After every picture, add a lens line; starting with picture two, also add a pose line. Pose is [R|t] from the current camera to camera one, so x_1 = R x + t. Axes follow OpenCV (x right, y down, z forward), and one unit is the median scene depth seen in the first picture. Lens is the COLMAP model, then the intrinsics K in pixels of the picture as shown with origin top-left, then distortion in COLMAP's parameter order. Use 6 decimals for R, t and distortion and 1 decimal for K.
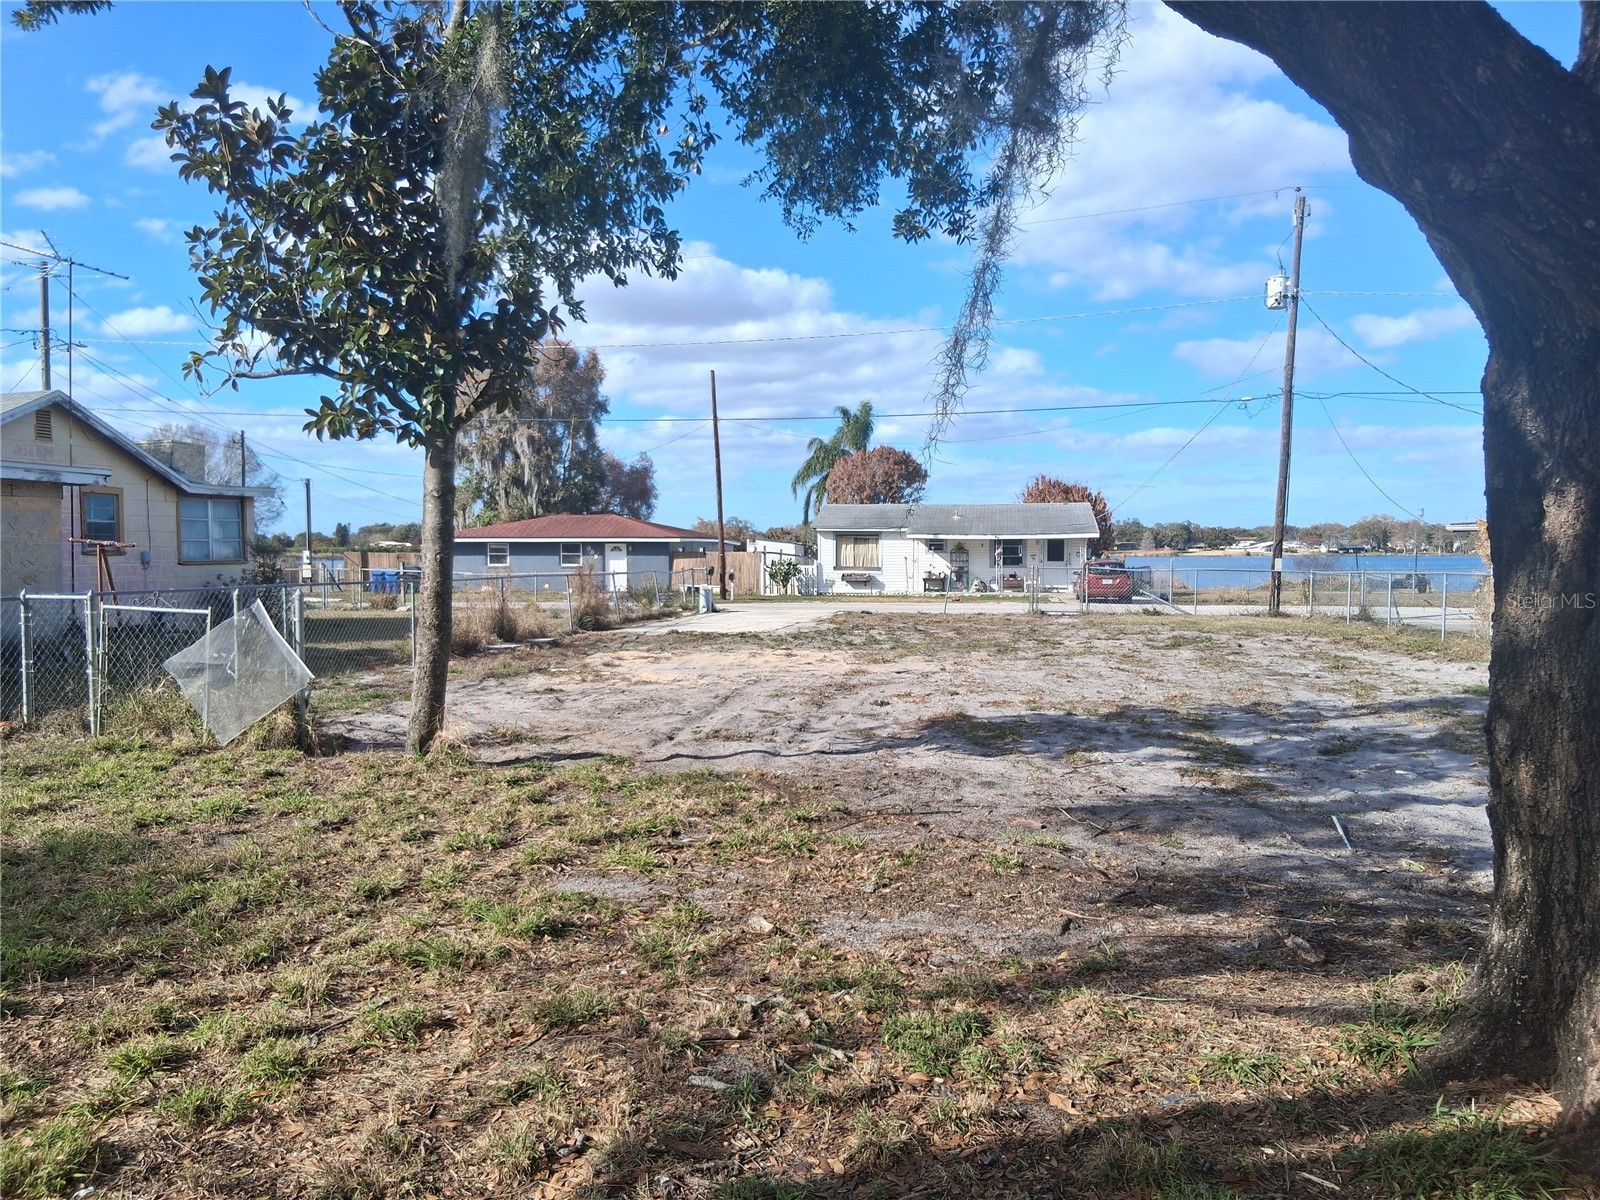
lens RADIAL K [[1236.8, 0, 795.6], [0, 1236.8, 537.1], [0, 0, 1]] dist [0.069593, -0.095207]
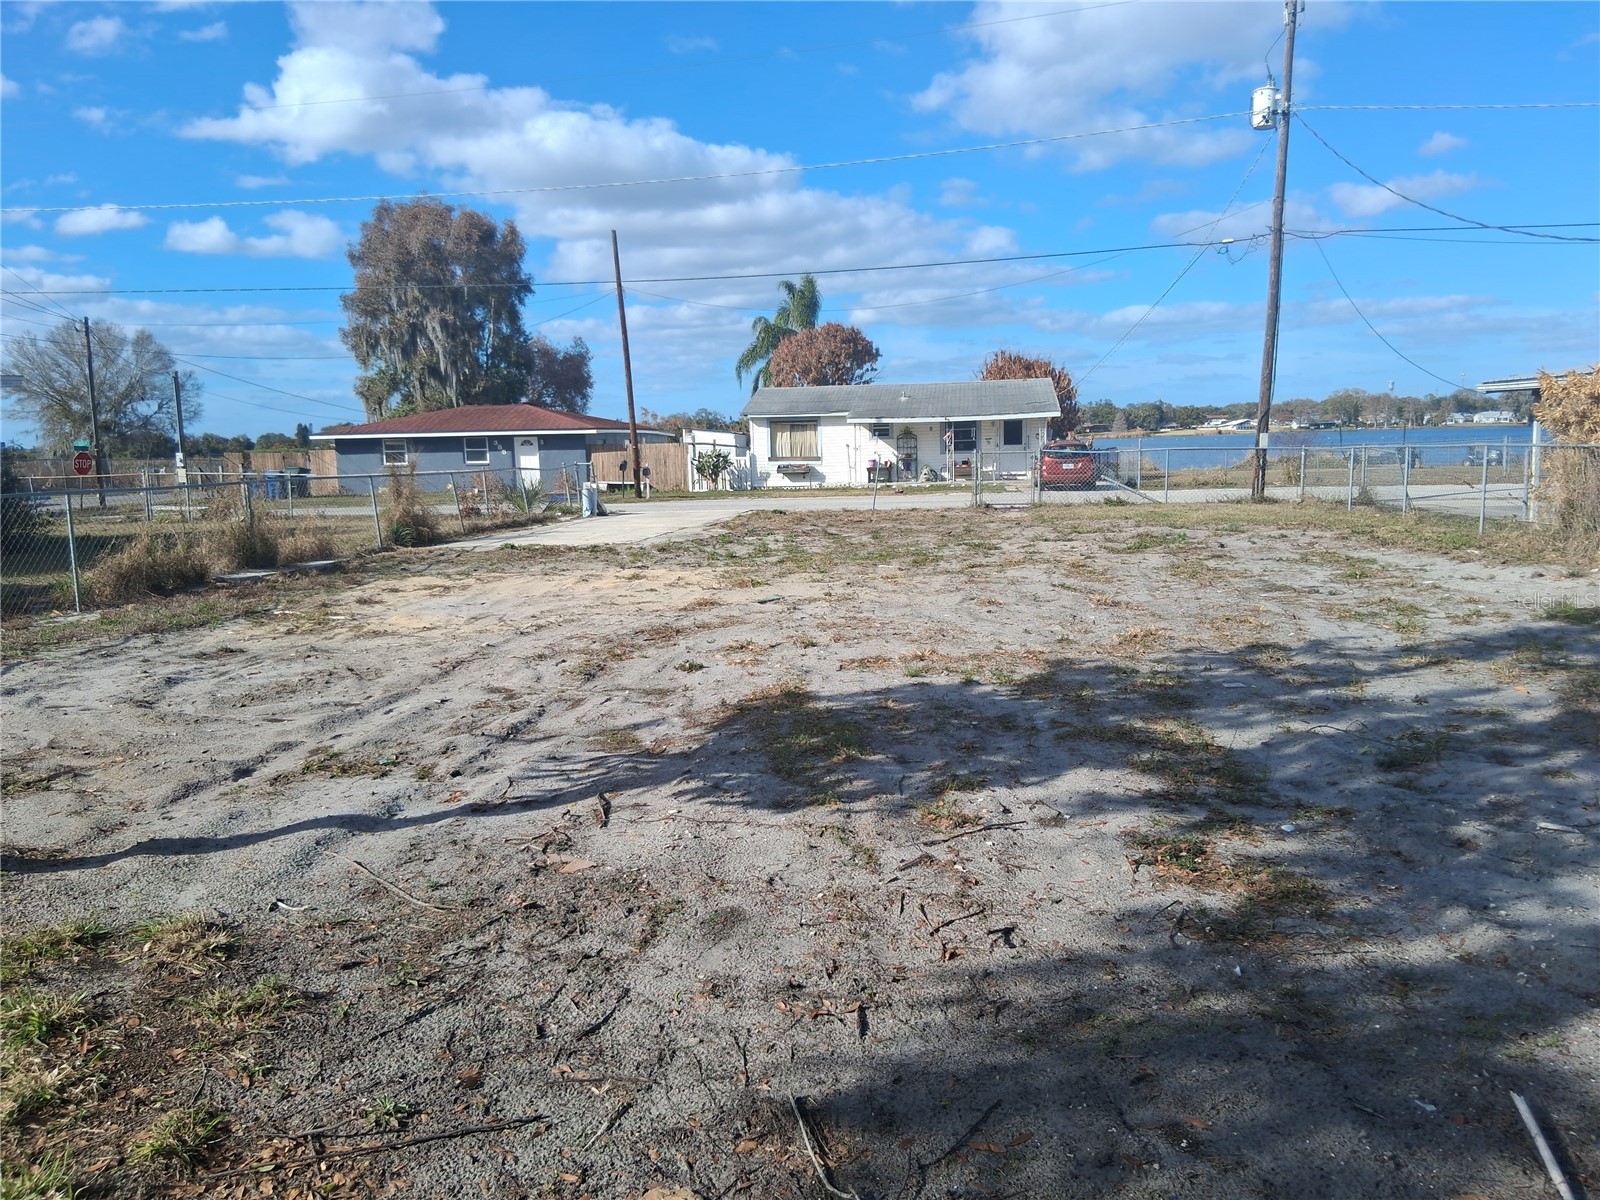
lens RADIAL K [[1199.7, 0, 800.0], [0, 1199.7, 600.0], [0, 0, 1]] dist [0.084775, -0.138308]
pose [[0.999520, -0.026957, 0.015271, 0.038160], [0.024524, 0.989598, 0.141758, 0.003175], [-0.018933, -0.141315, 0.989784, 0.119894]]
